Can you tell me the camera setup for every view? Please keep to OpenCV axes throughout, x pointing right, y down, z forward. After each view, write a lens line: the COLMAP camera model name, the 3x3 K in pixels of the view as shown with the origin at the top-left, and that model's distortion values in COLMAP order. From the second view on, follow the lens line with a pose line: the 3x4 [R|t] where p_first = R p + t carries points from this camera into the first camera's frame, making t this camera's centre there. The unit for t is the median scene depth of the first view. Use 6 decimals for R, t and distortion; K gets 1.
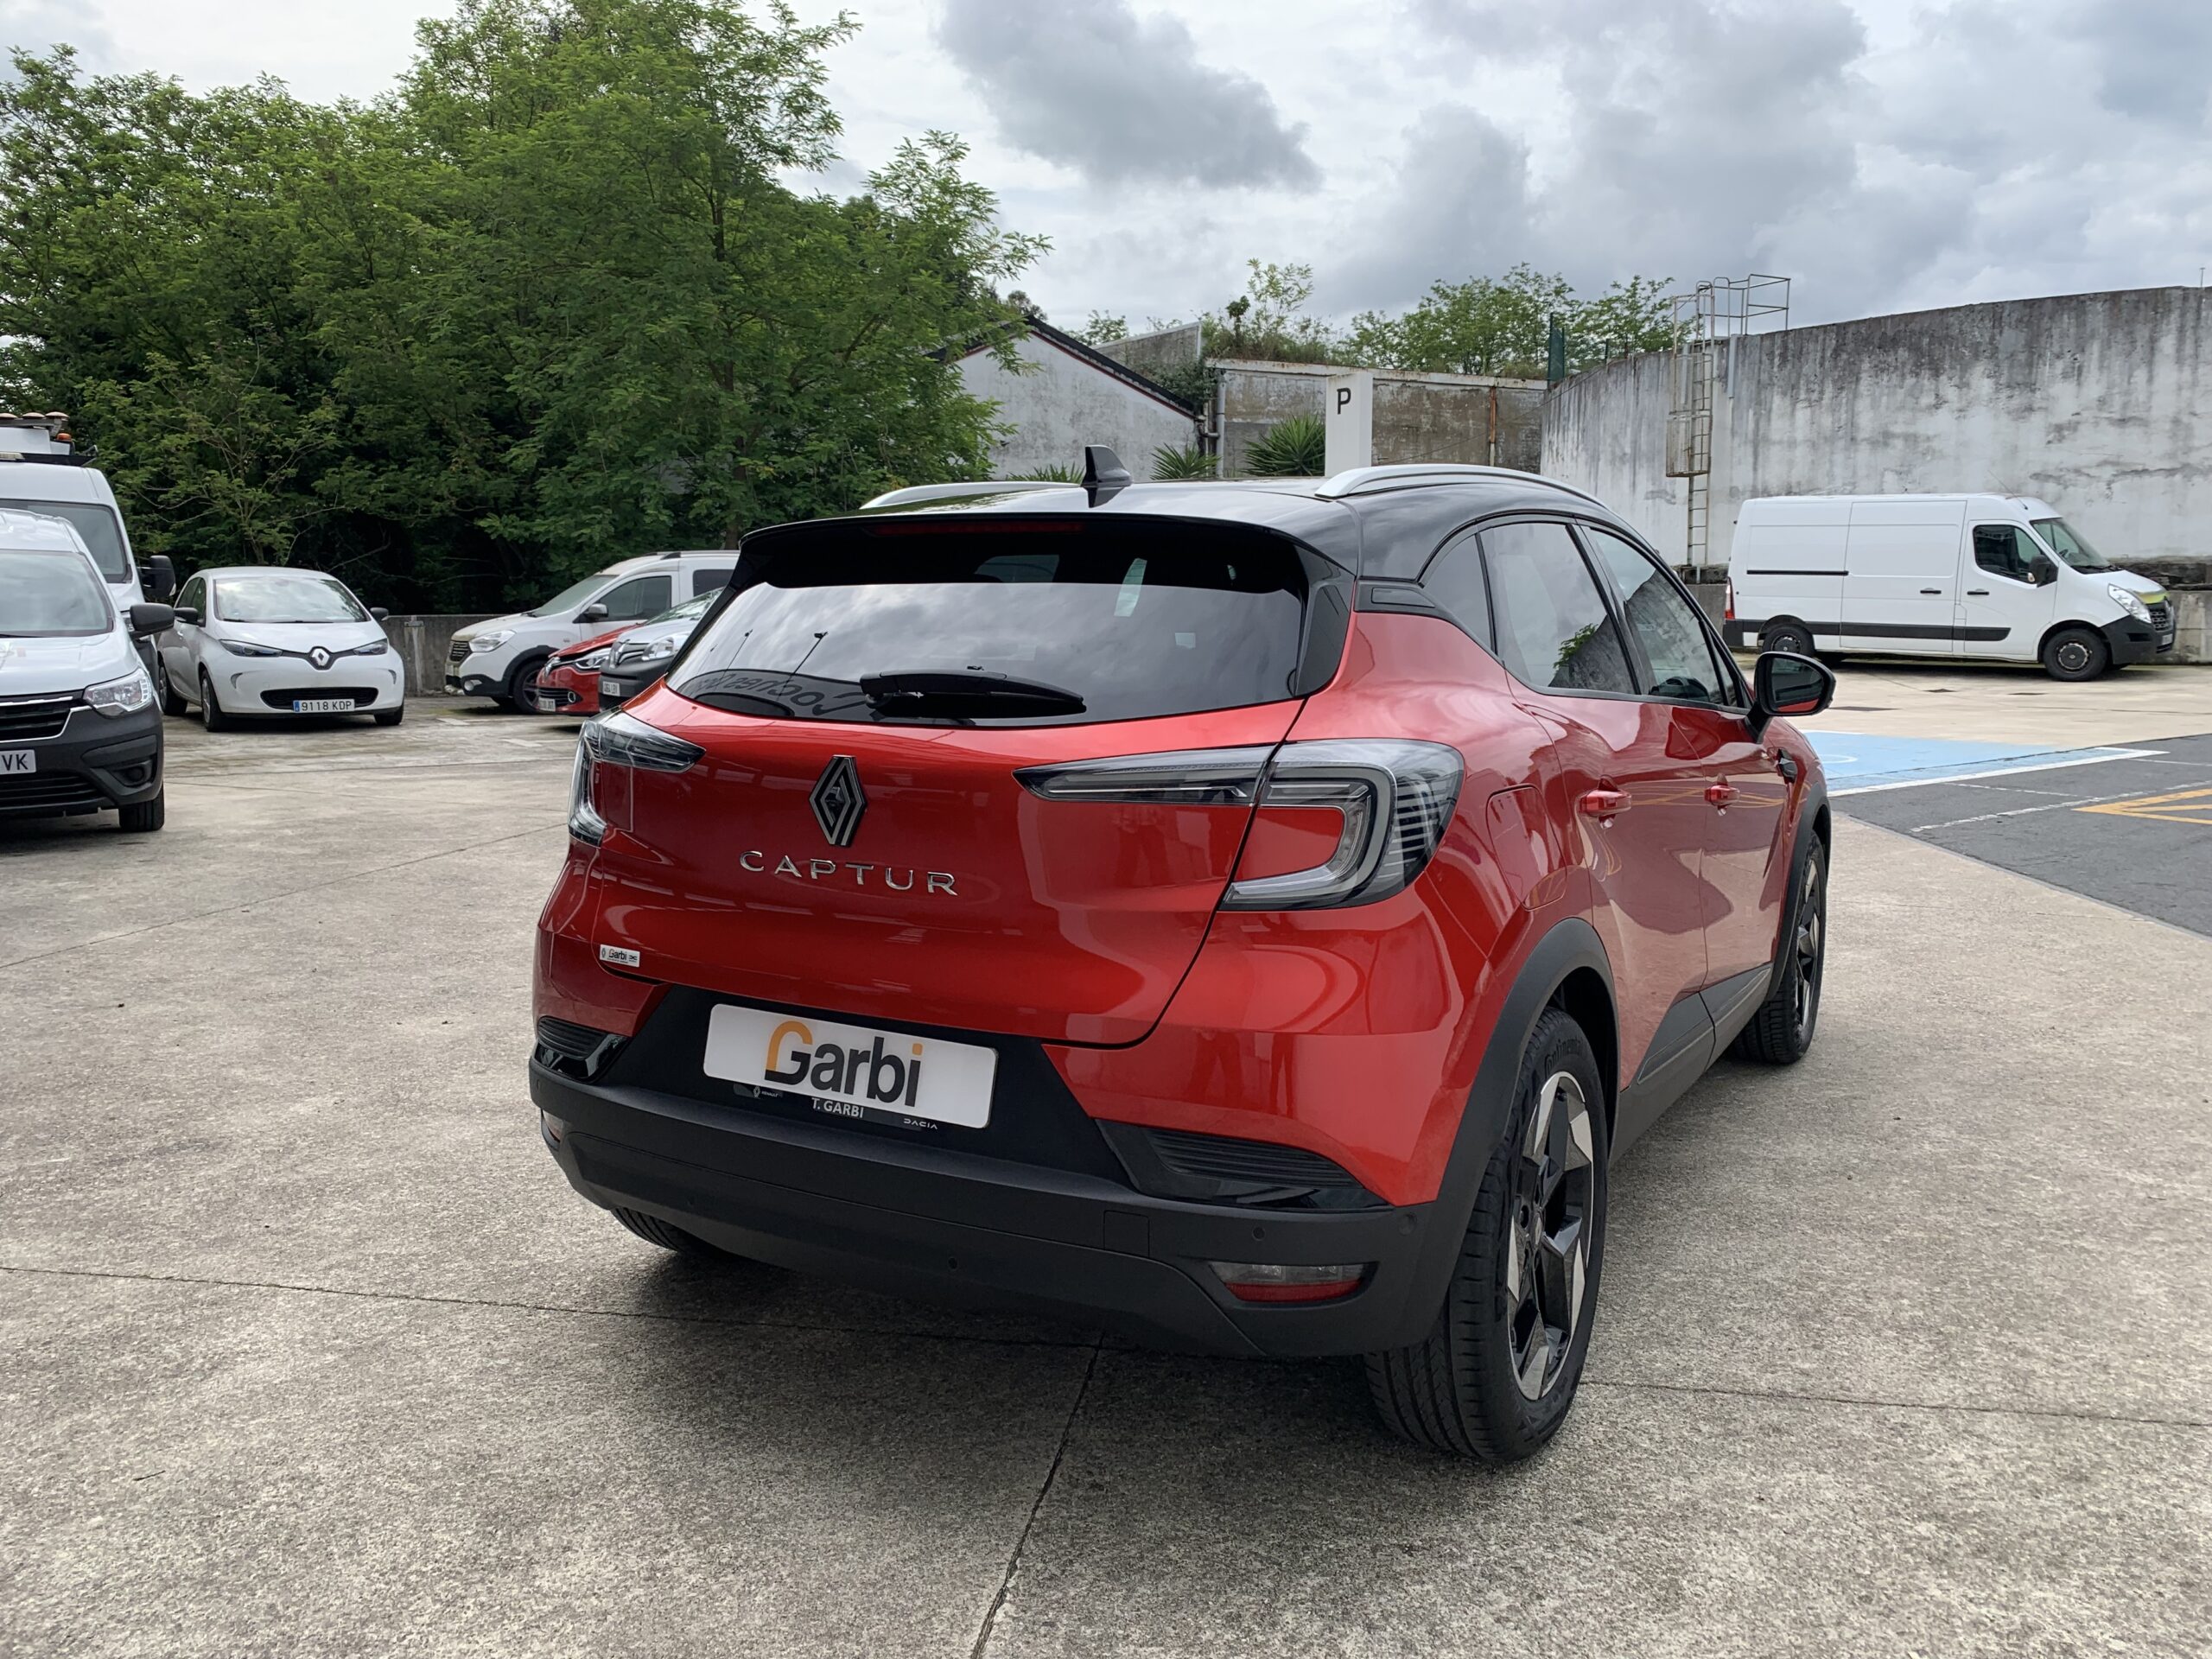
lens RADIAL K [[1713.8, 0, 1083.0], [0, 1713.8, 834.0], [0, 0, 1]] dist [0.018100, -0.017913]
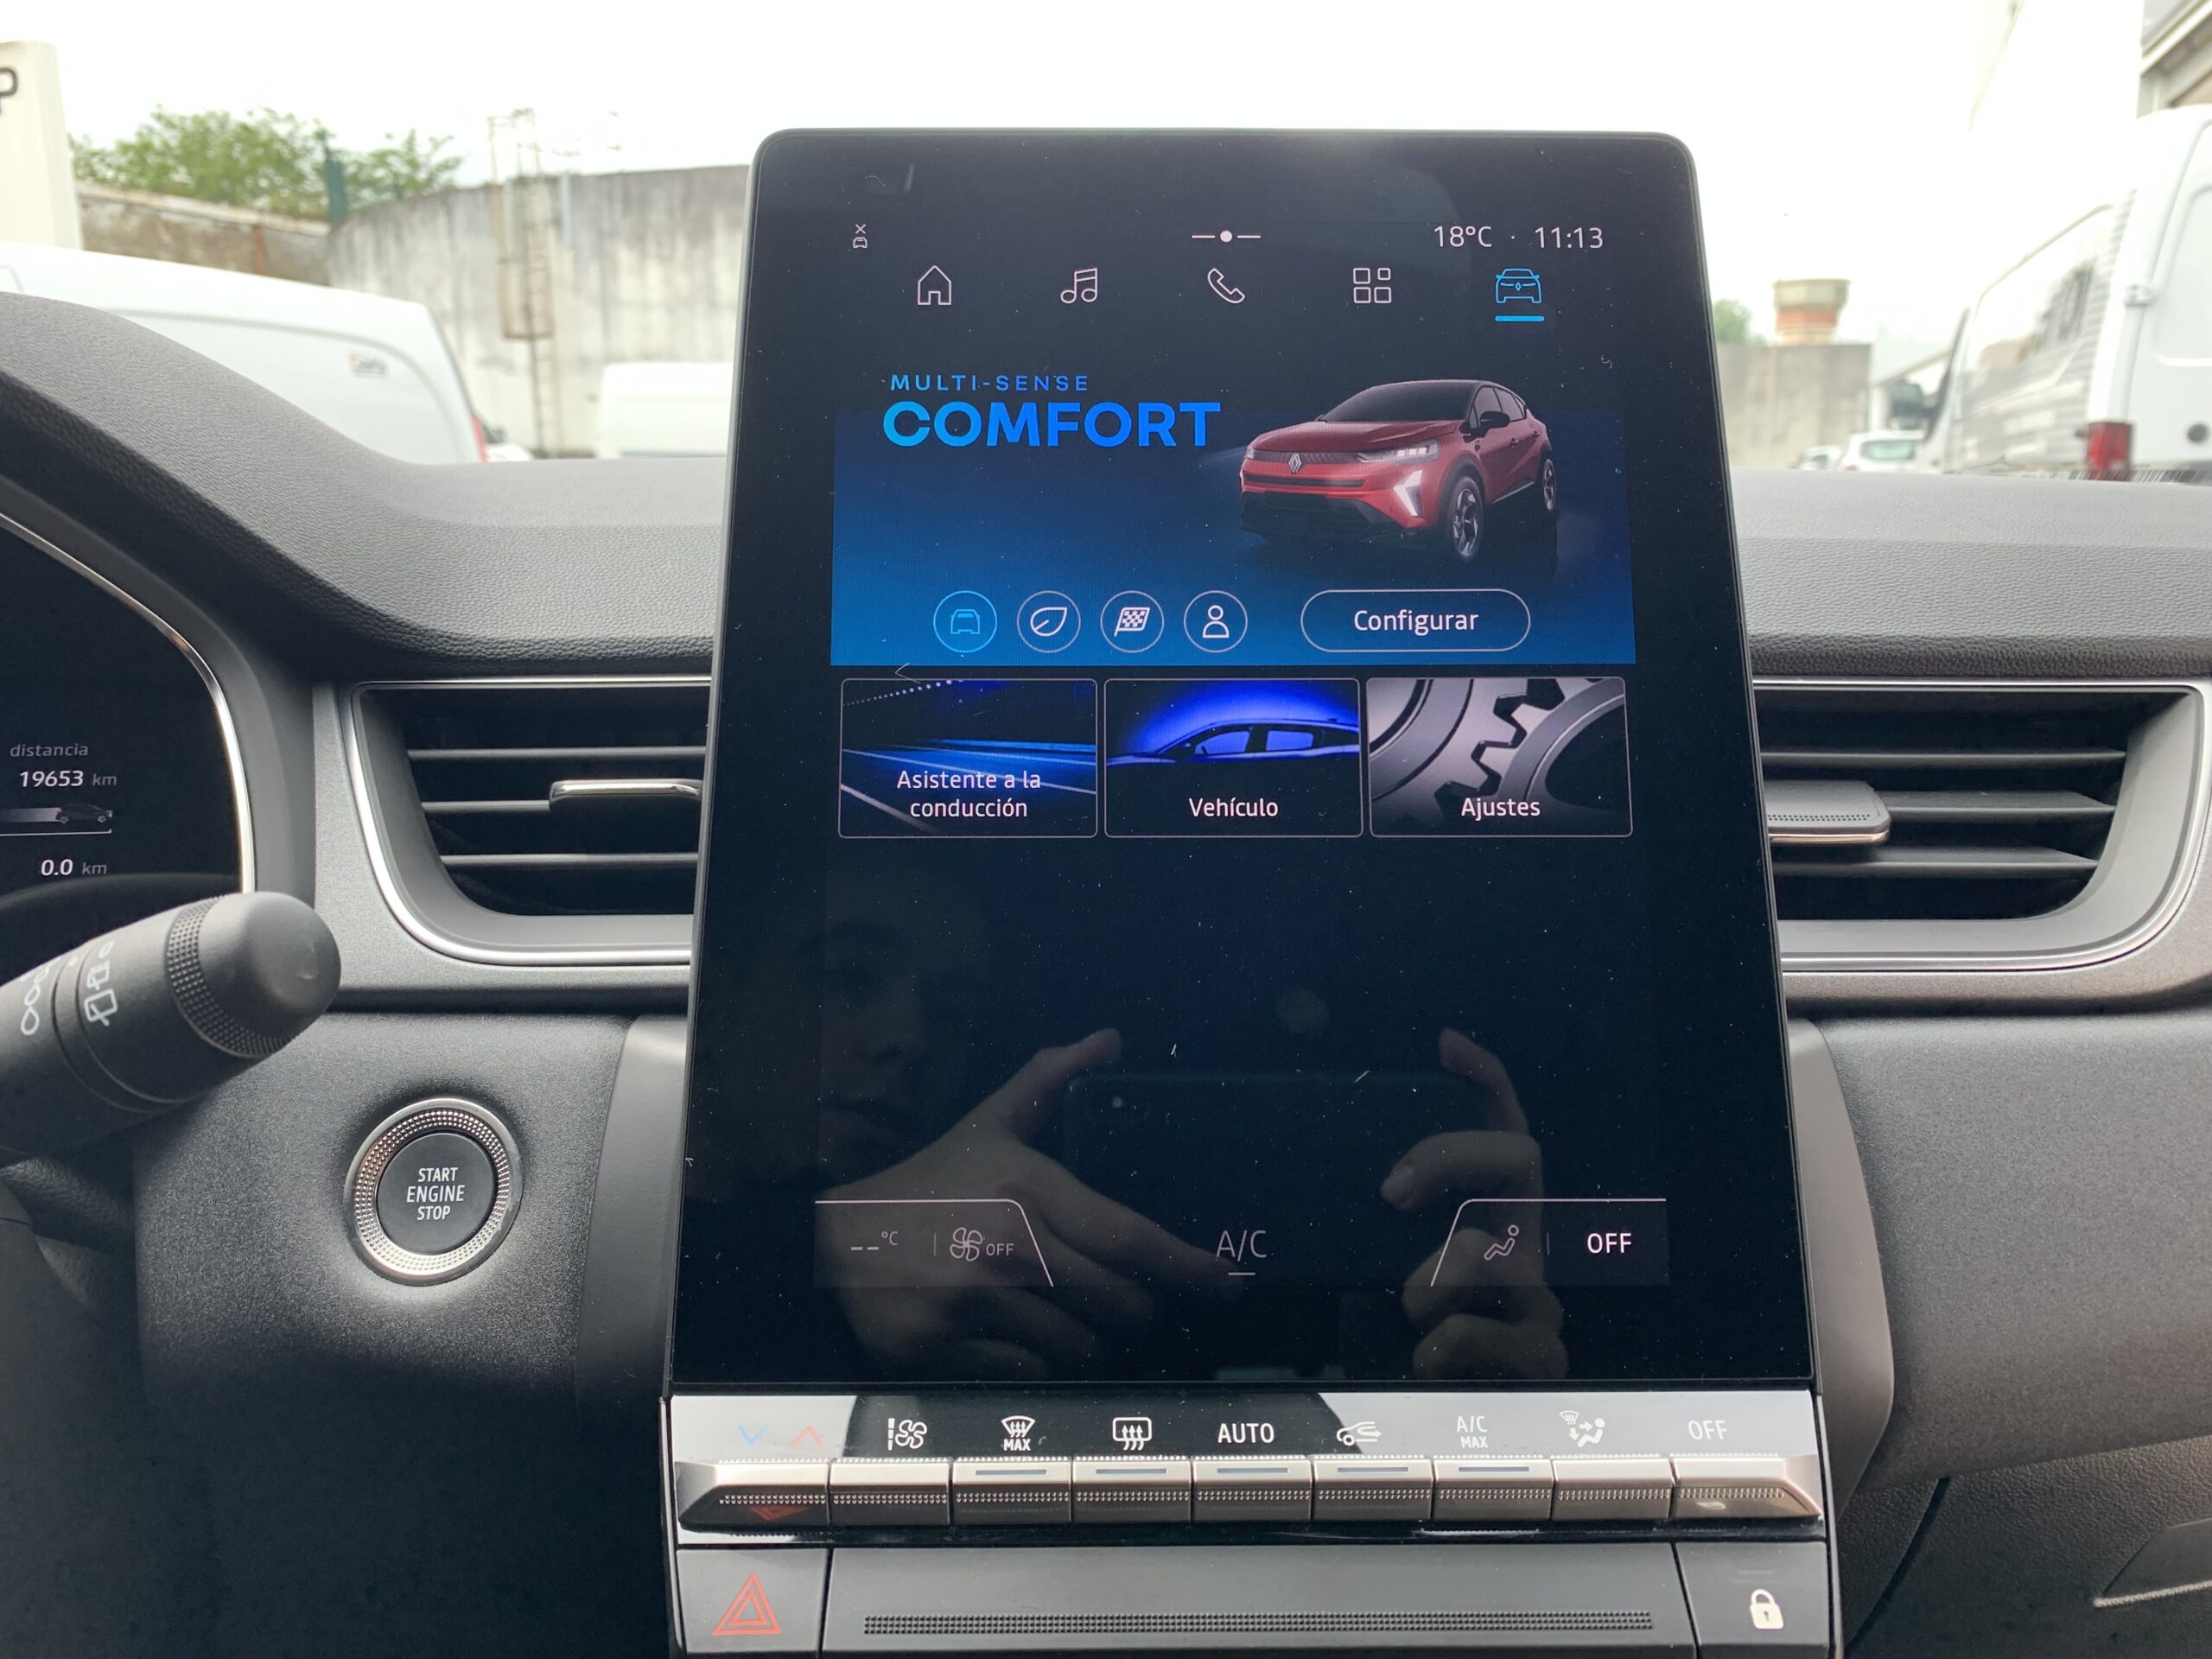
lens RADIAL K [[1713.8, 0, 1124.4], [0, 1713.8, 826.8], [0, 0, 1]] dist [0.018100, -0.017913]
pose [[0.774784, -0.120858, 0.620566, 0.031376], [0.089414, 0.992639, 0.081686, -0.016505], [-0.625871, -0.007801, 0.779888, 0.179312]]
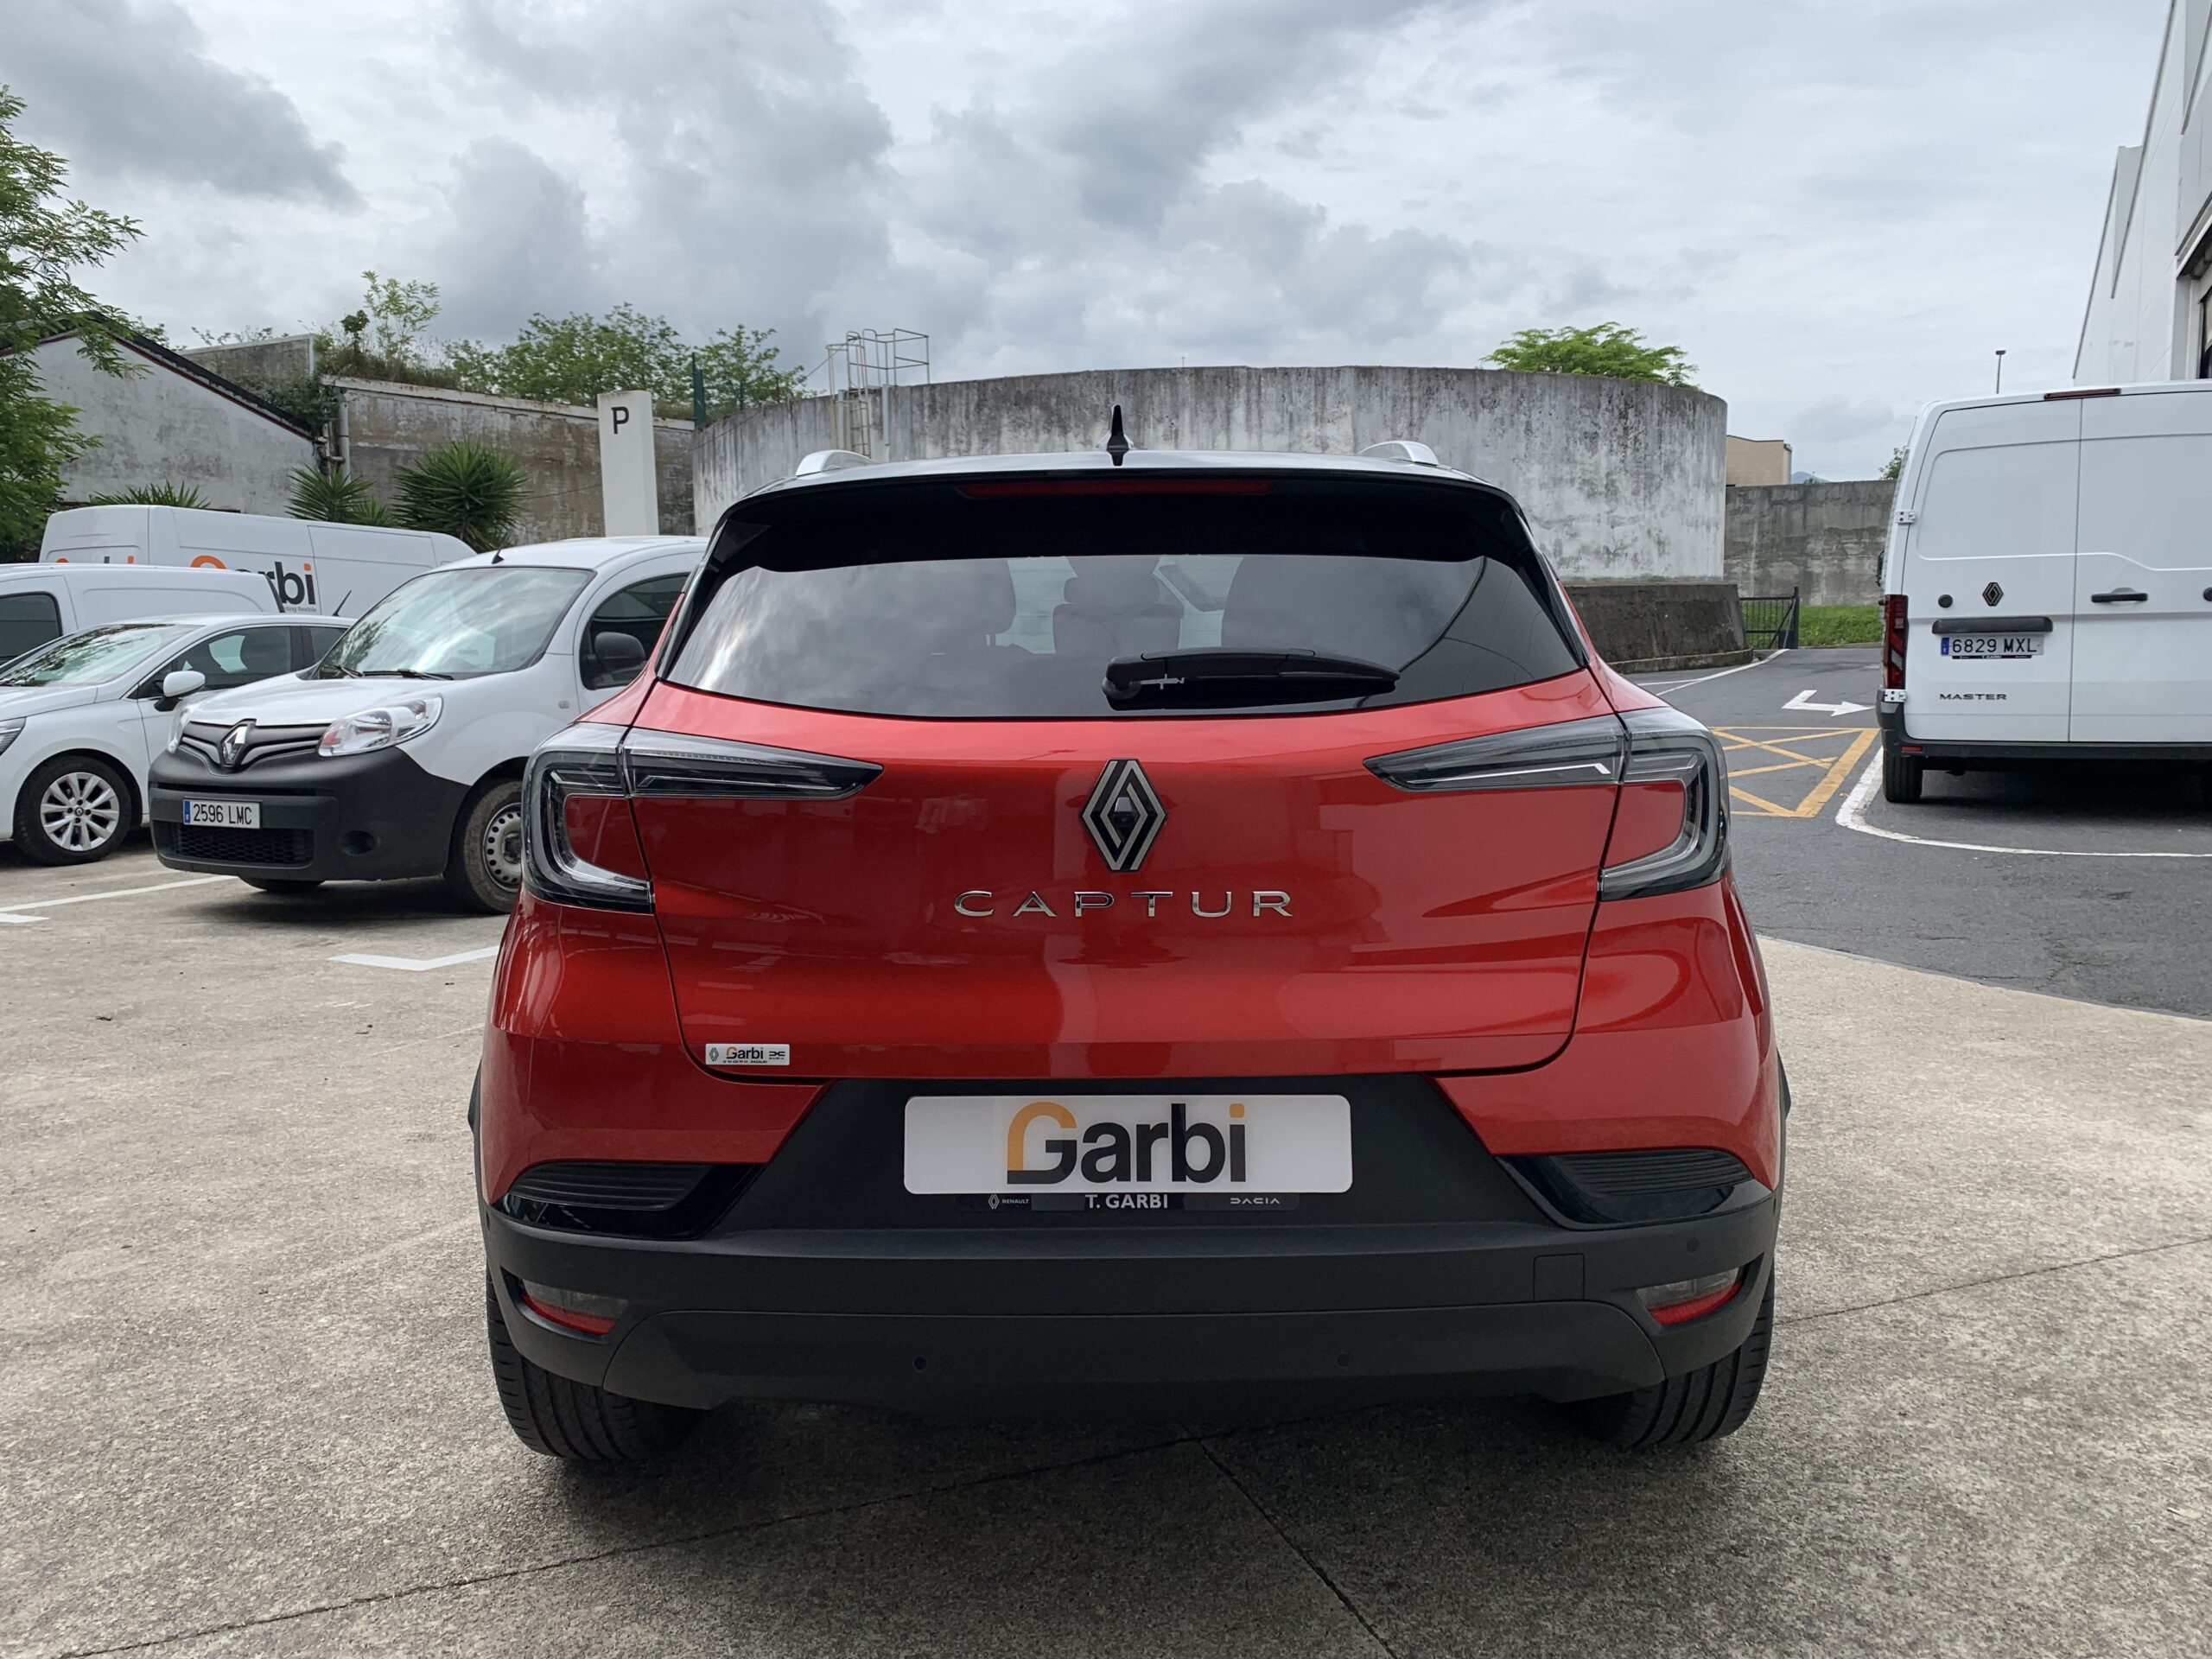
lens RADIAL K [[1713.8, 0, 1109.7], [0, 1713.8, 811.1], [0, 0, 1]] dist [0.018100, -0.017913]
pose [[0.862136, -0.064669, 0.502534, -0.054877], [0.083185, 0.996429, -0.014484, -0.001014], [-0.499802, 0.054291, 0.864436, 0.031176]]
